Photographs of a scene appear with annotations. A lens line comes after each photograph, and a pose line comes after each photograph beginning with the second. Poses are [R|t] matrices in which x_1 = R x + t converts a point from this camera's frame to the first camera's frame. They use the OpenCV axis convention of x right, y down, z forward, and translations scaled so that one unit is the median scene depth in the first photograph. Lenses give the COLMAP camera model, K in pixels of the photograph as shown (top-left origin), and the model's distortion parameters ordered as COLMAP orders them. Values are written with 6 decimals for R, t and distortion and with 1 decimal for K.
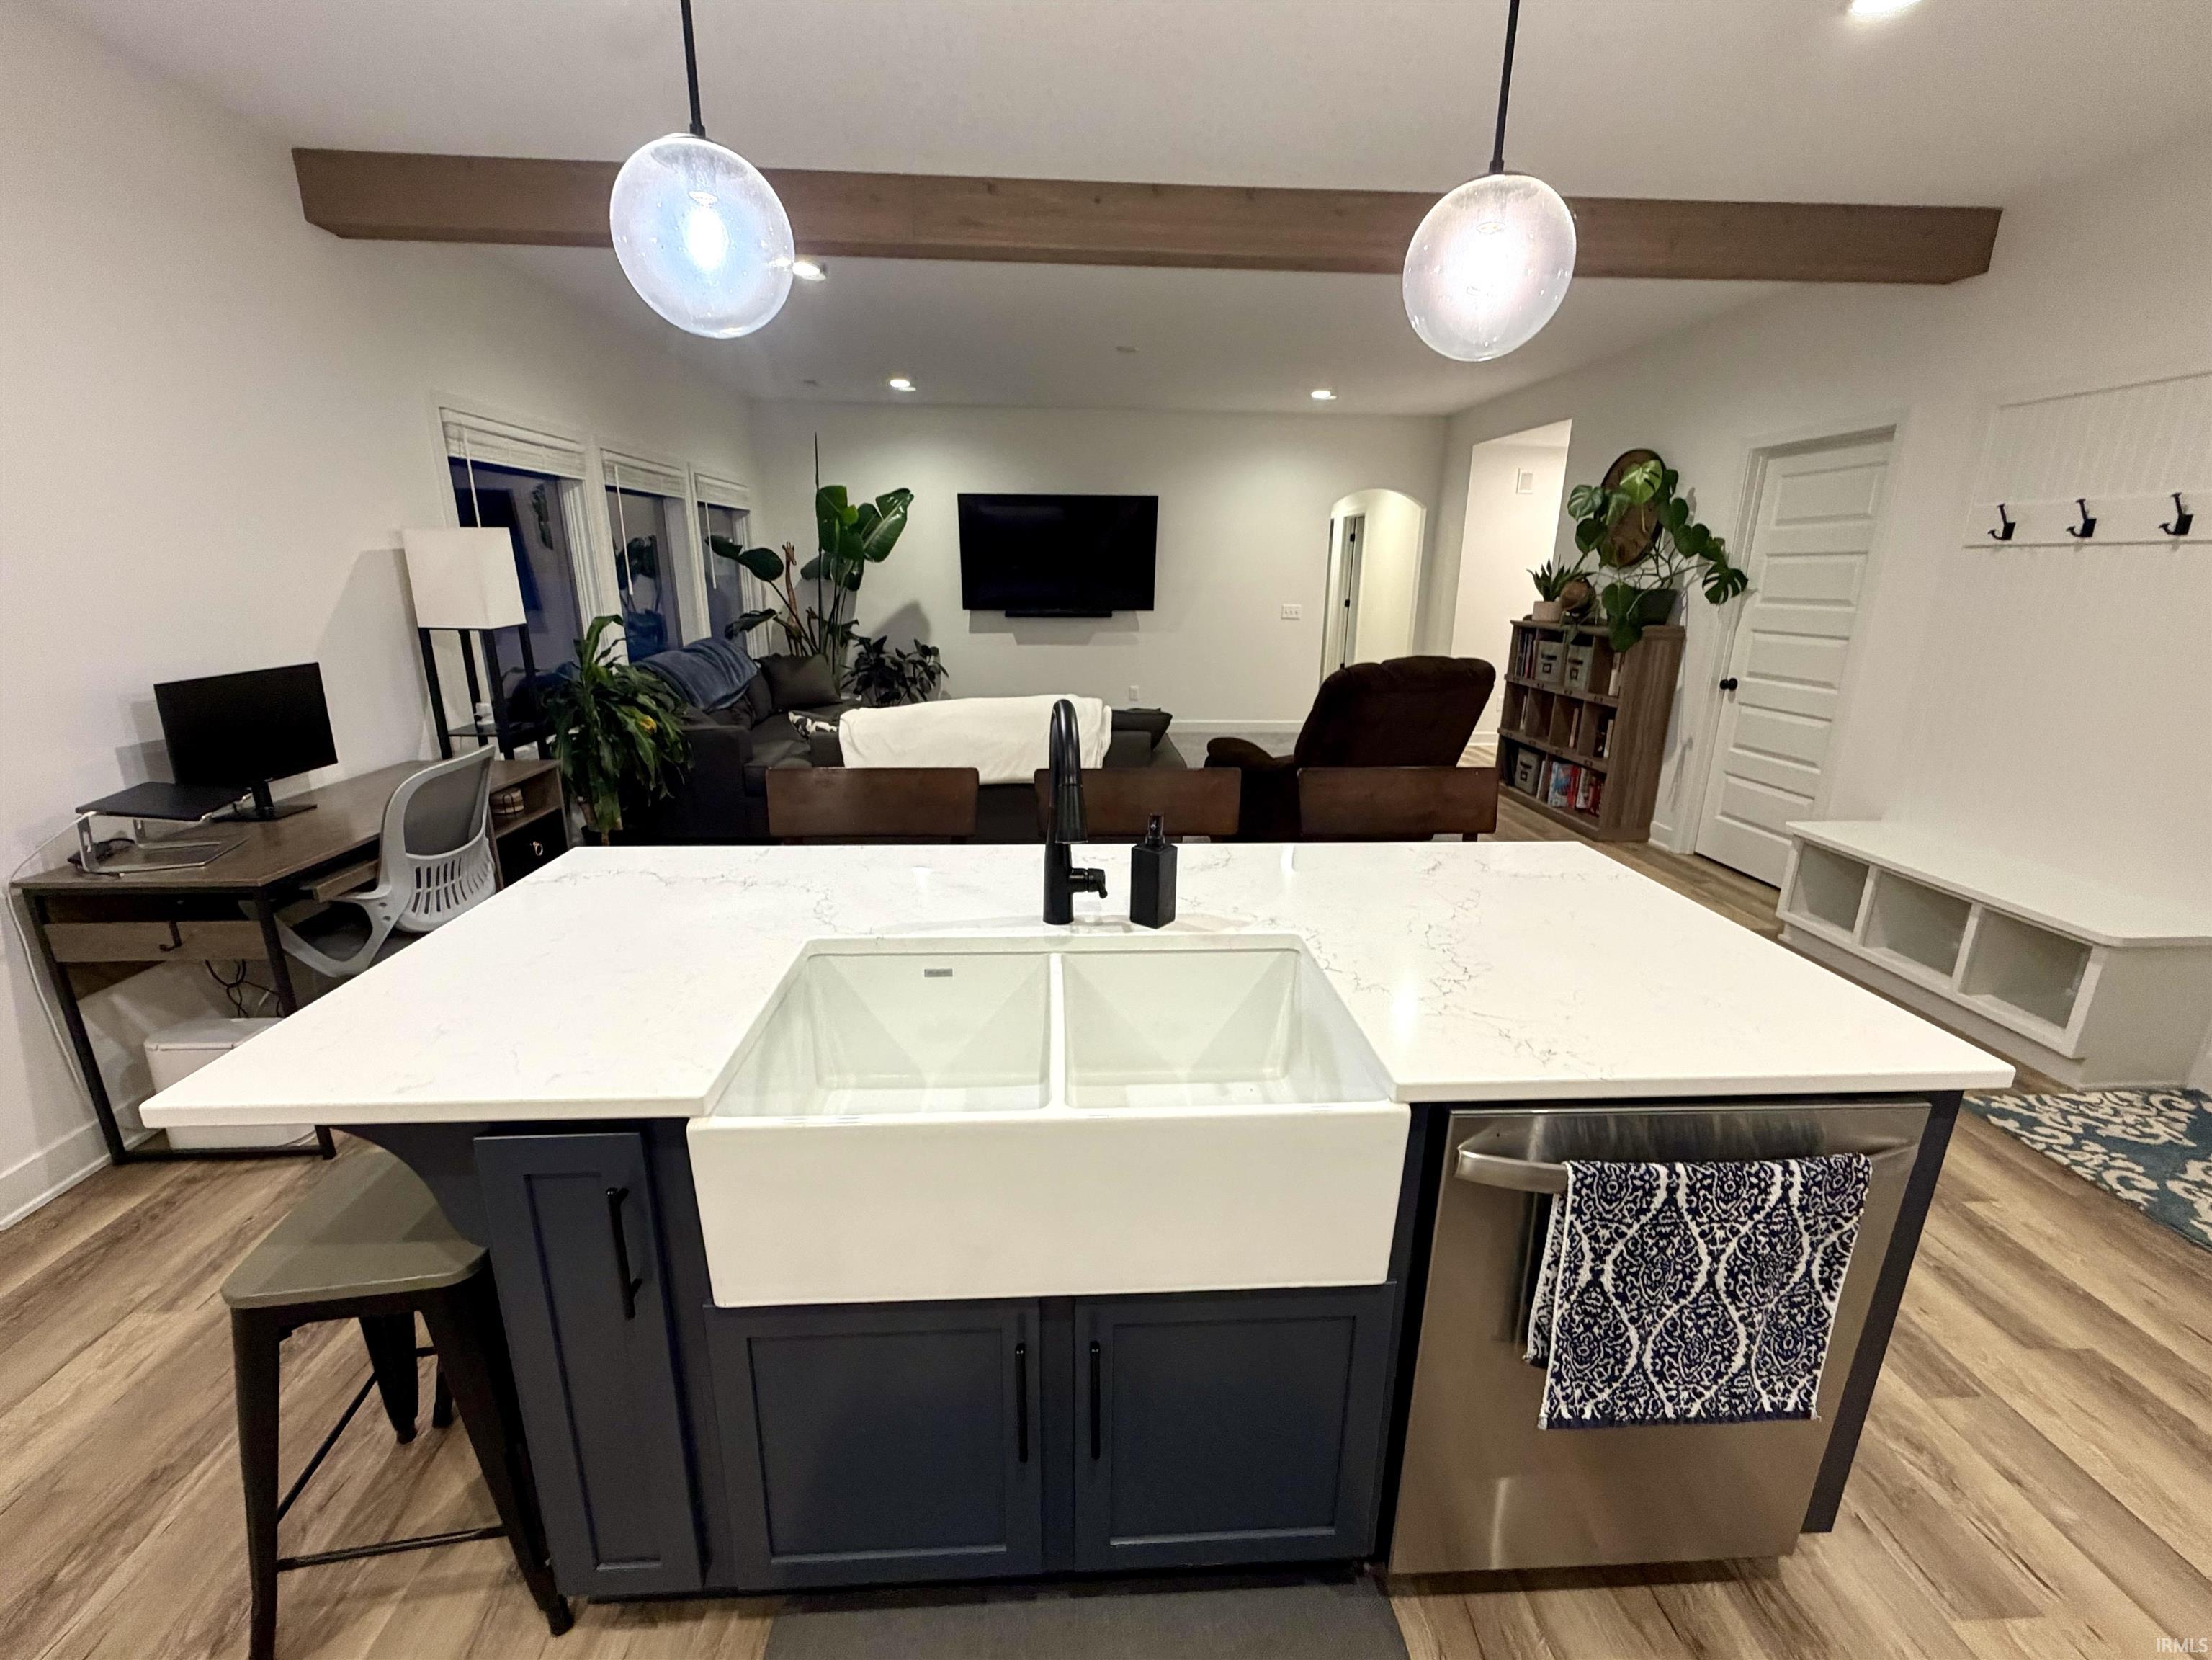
lens RADIAL K [[927.8, 0, 1106.4], [0, 927.8, 830.1], [0, 0, 1]] dist [-0.002285, -0.000327]
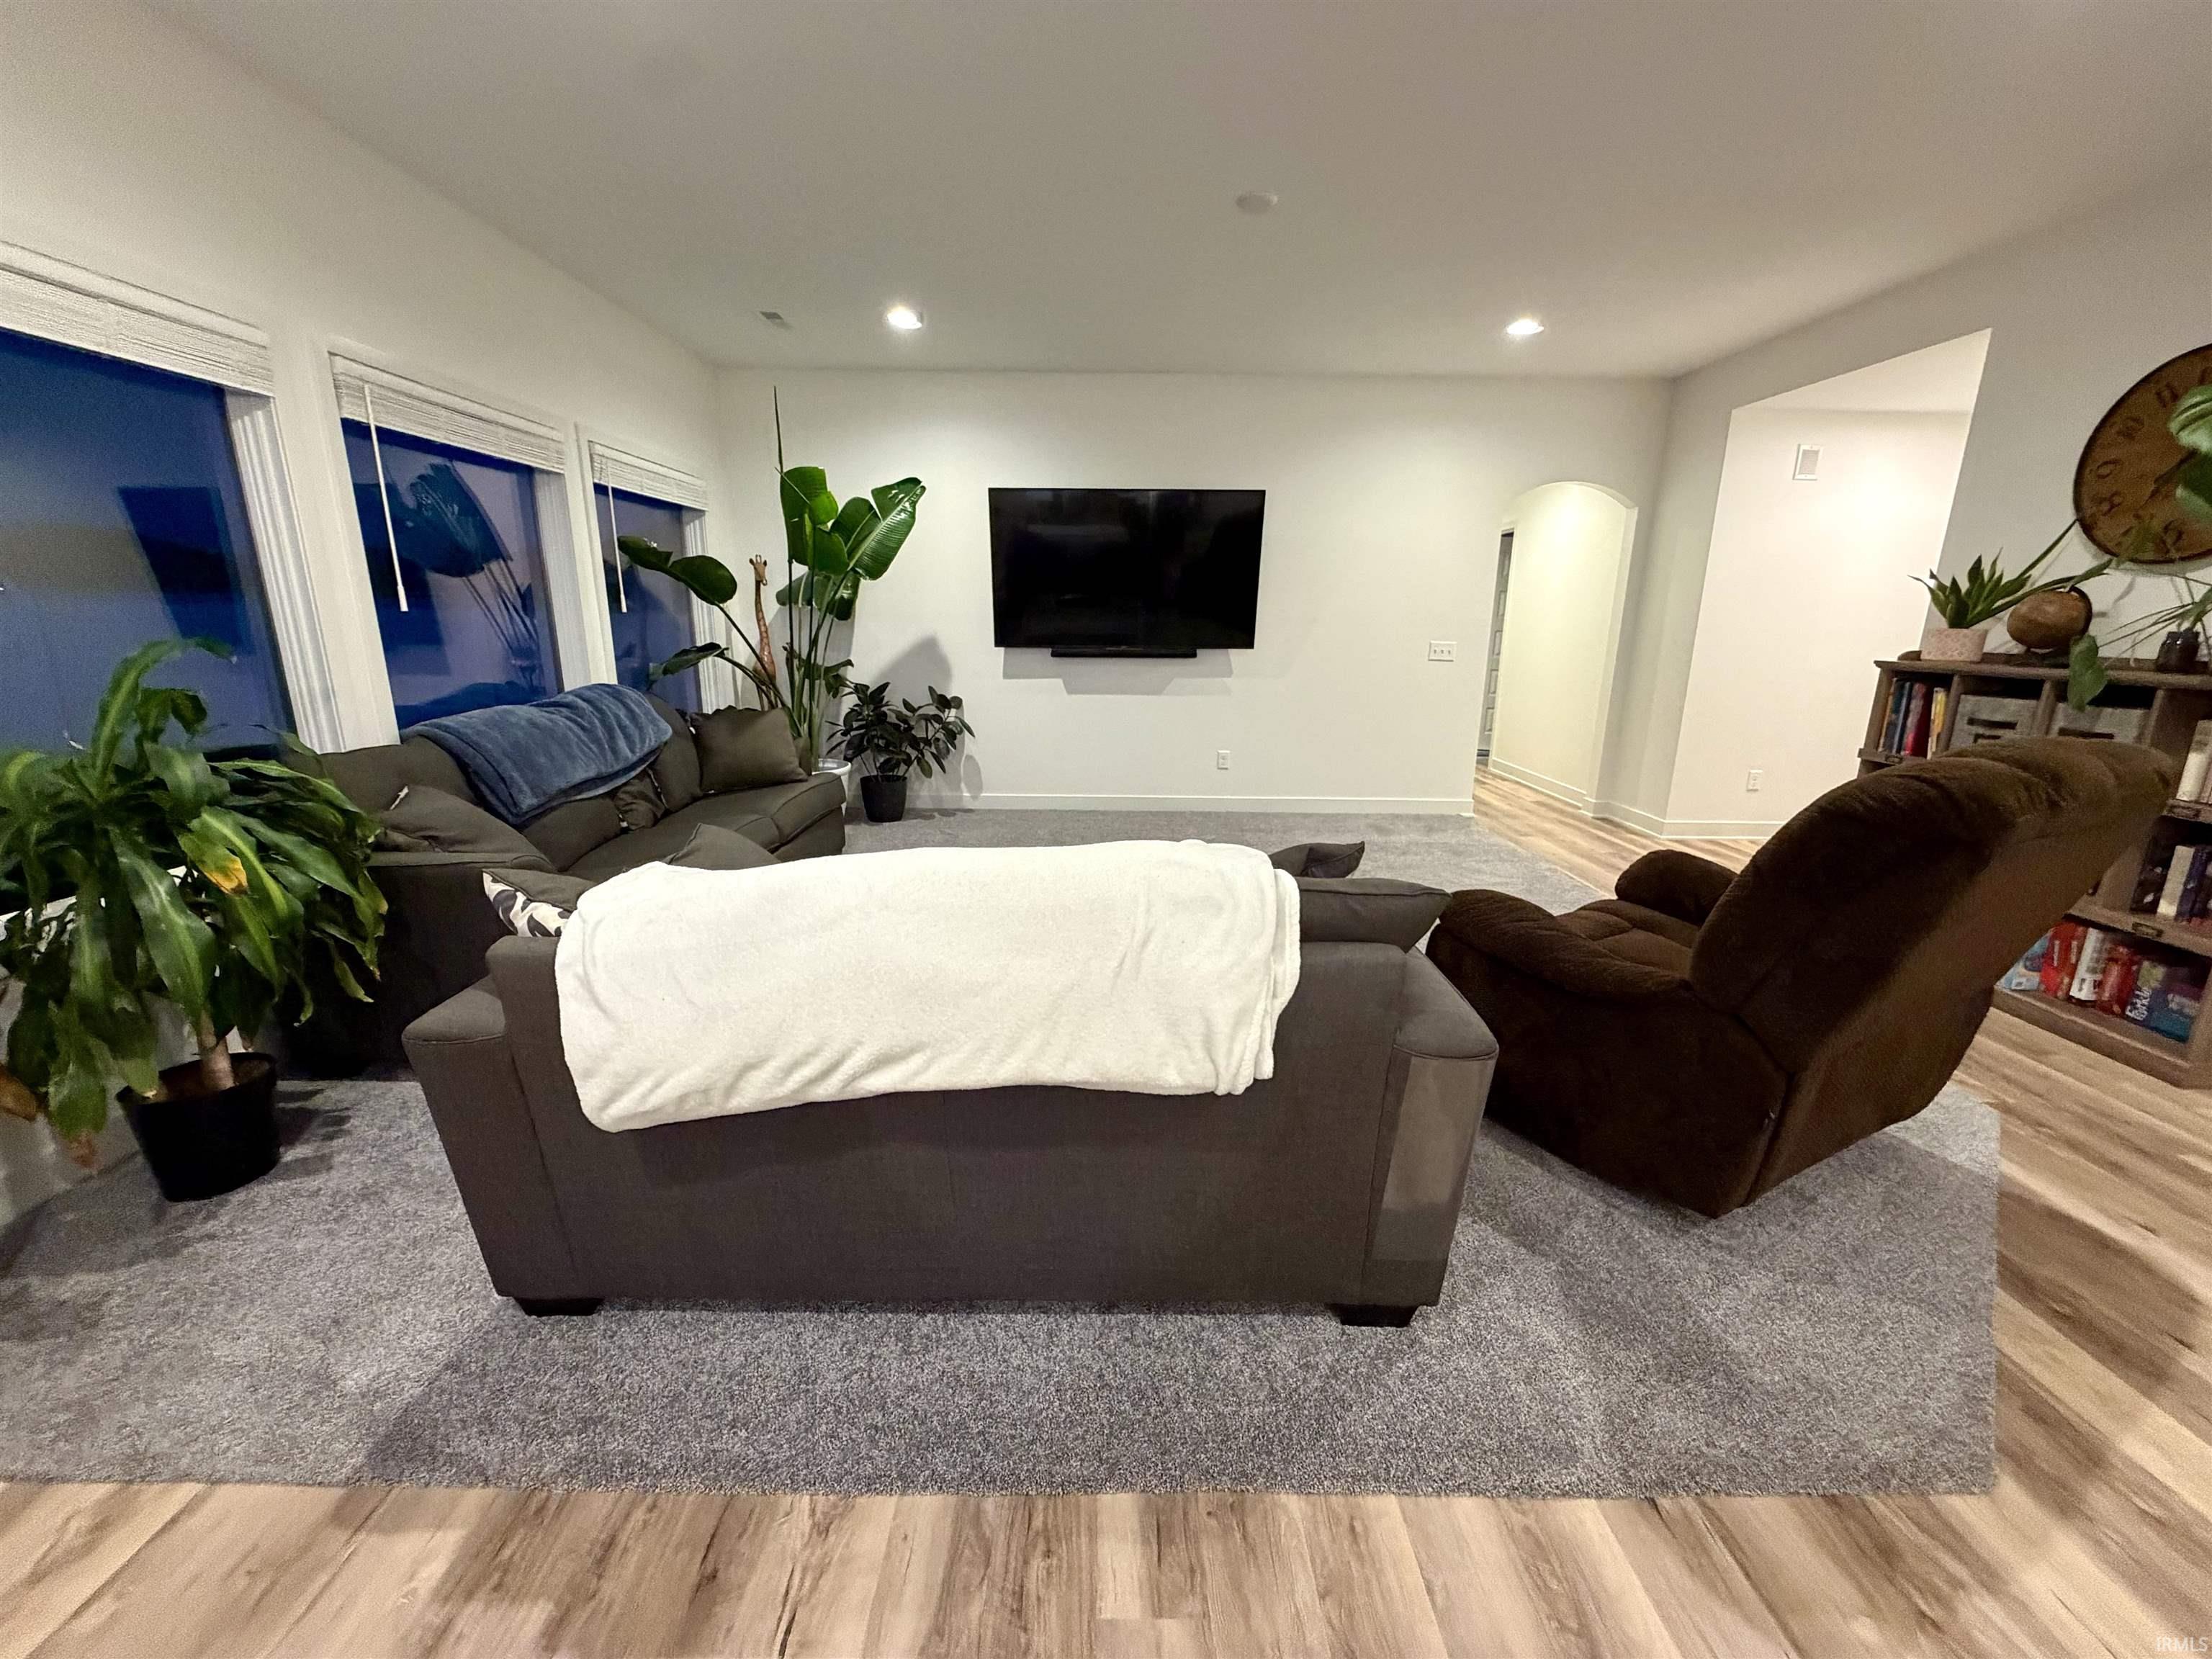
lens RADIAL K [[879.7, 0, 1099.4], [0, 879.7, 831.8], [0, 0, 1]] dist [-0.000301, -0.000556]
pose [[0.997941, 0.014088, -0.062575, -0.035501], [-0.016391, 0.999201, -0.036452, -0.092939], [0.062012, 0.037403, 0.997374, 0.437186]]
